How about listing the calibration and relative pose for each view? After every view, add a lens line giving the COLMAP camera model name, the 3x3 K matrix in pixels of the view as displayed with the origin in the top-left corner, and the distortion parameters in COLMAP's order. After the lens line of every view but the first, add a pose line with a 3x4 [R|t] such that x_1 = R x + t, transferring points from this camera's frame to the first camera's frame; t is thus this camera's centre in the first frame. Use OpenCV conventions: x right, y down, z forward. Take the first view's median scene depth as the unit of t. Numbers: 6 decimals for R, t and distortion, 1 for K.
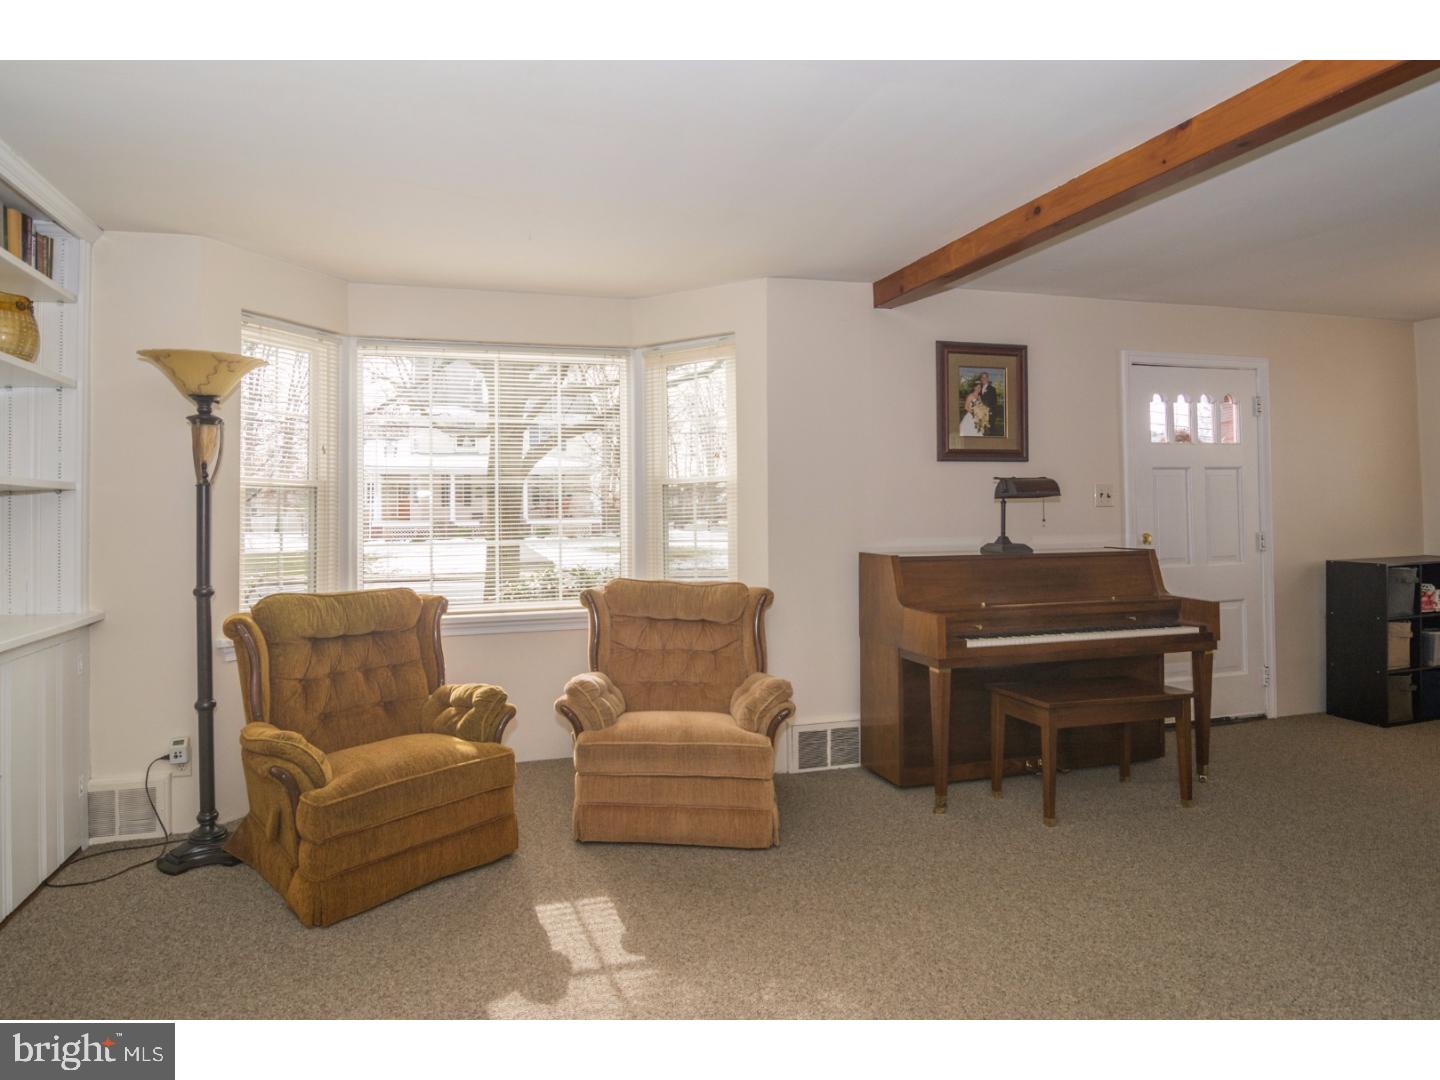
lens RADIAL K [[767.2, 0, 626.2], [0, 767.2, 494.5], [0, 0, 1]] dist [-0.017641, -0.000420]
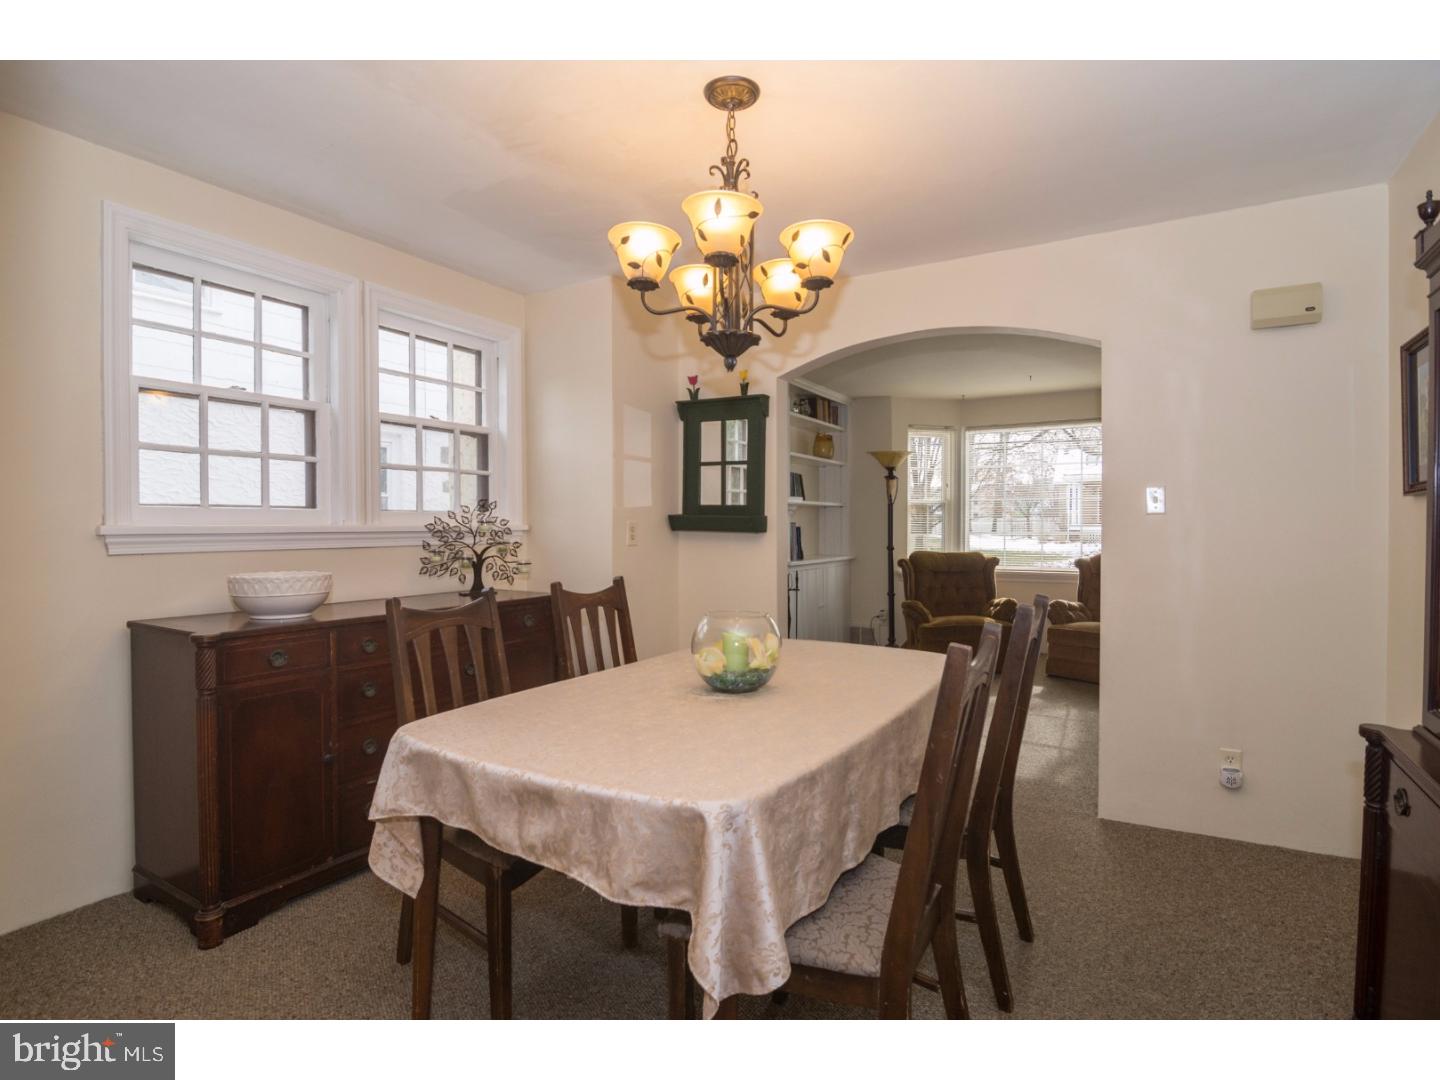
lens RADIAL K [[715.9, 0, 720.0], [0, 715.9, 540.0], [0, 0, 1]] dist [-0.021132, -0.001626]
pose [[0.690541, 0.026008, -0.722826, 0.726129], [0.010856, 0.998868, 0.046311, -0.009040], [0.723212, -0.039826, 0.689477, -0.975348]]
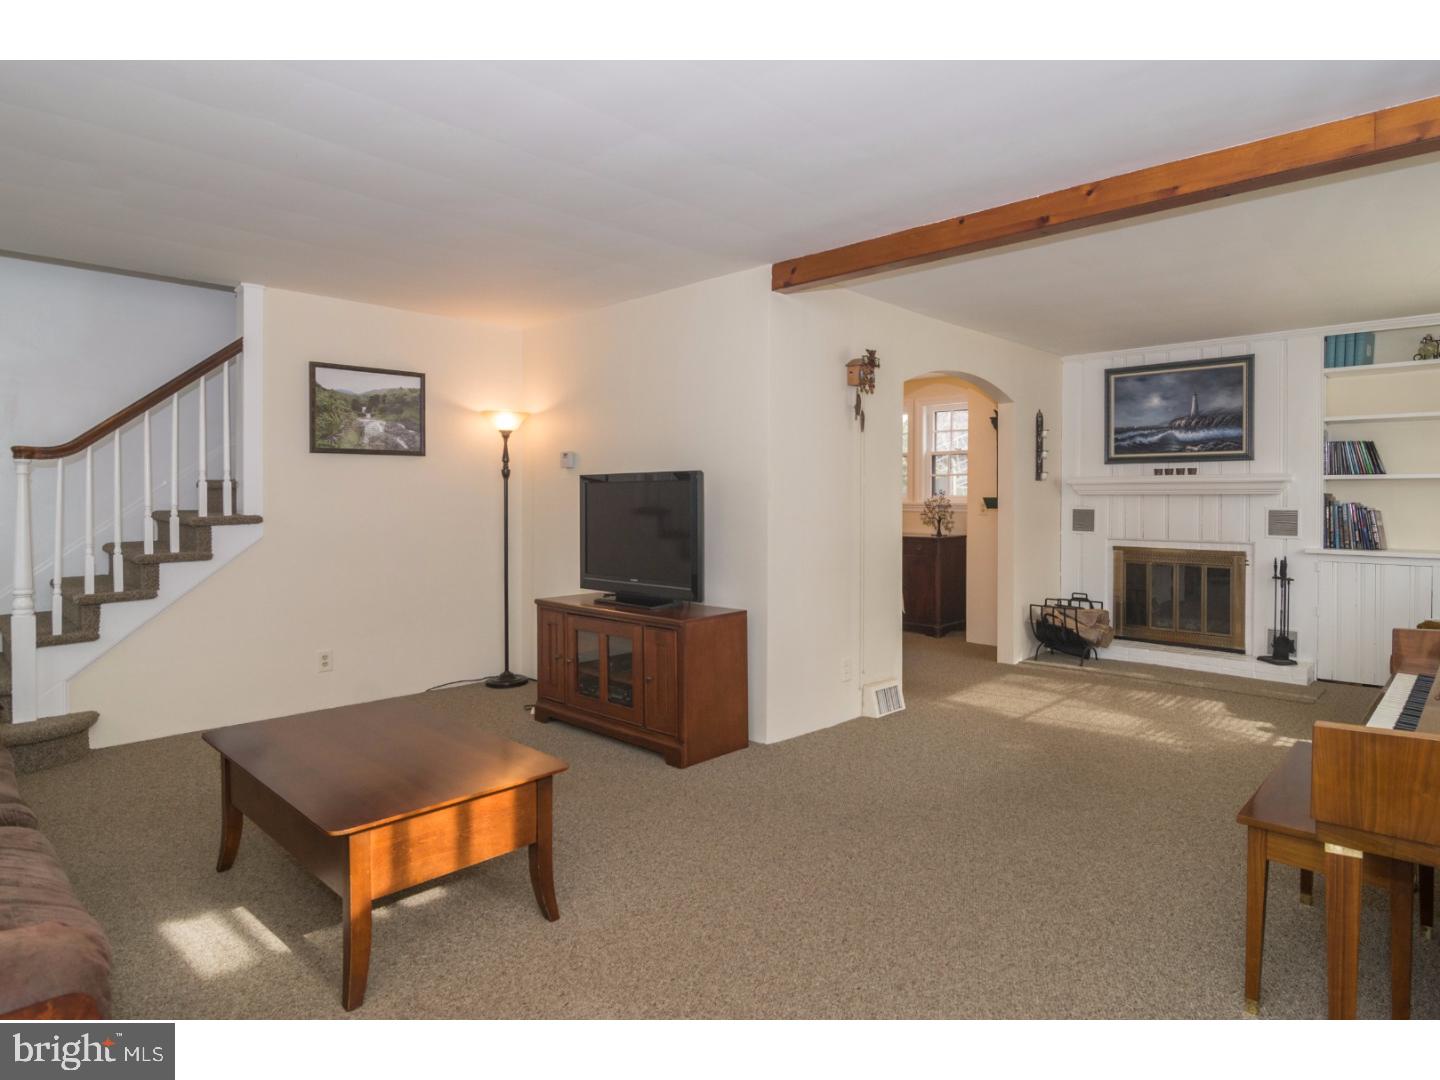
lens RADIAL K [[732.4, 0, 721.6], [0, 732.4, 512.9], [0, 0, 1]] dist [-0.020651, -0.000550]
pose [[-0.884716, 0.017683, -0.465795, 1.563183], [0.017912, 0.999832, 0.003934, 0.029144], [0.465786, -0.004863, -0.884884, 1.577250]]
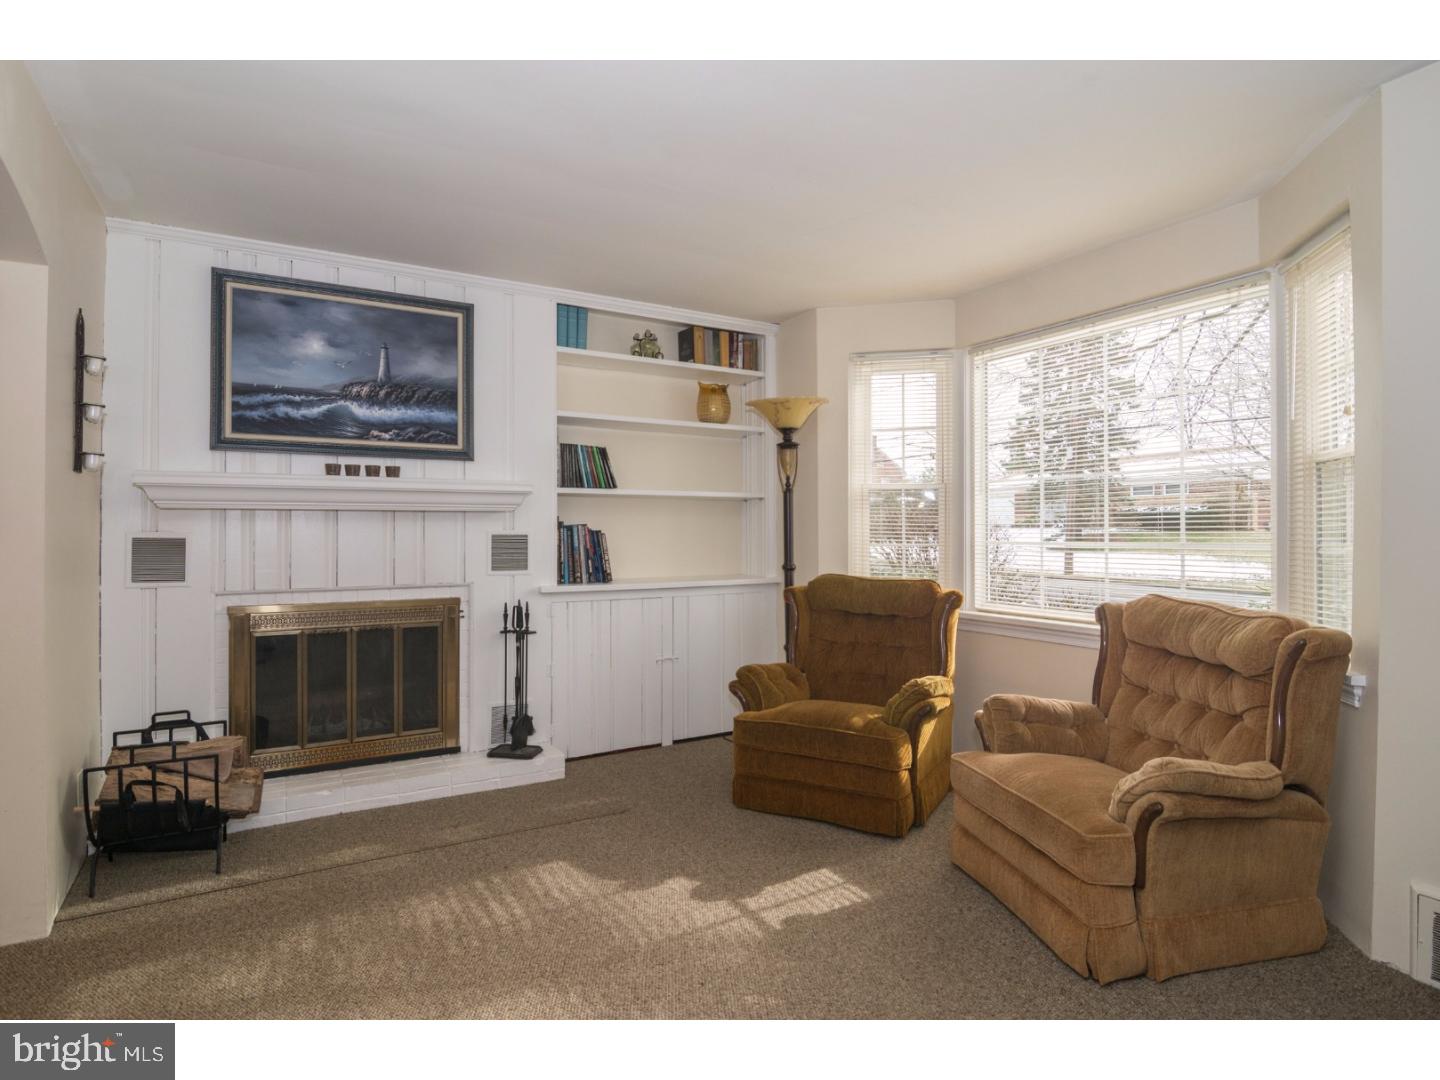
lens RADIAL K [[753.2, 0, 721.6], [0, 753.2, 524.0], [0, 0, 1]] dist [-0.015204, -0.000330]
pose [[0.263600, -0.000108, -0.964632, 0.754413], [0.019352, 0.999799, 0.005177, 0.037296], [0.964438, -0.020032, 0.263549, 0.508200]]
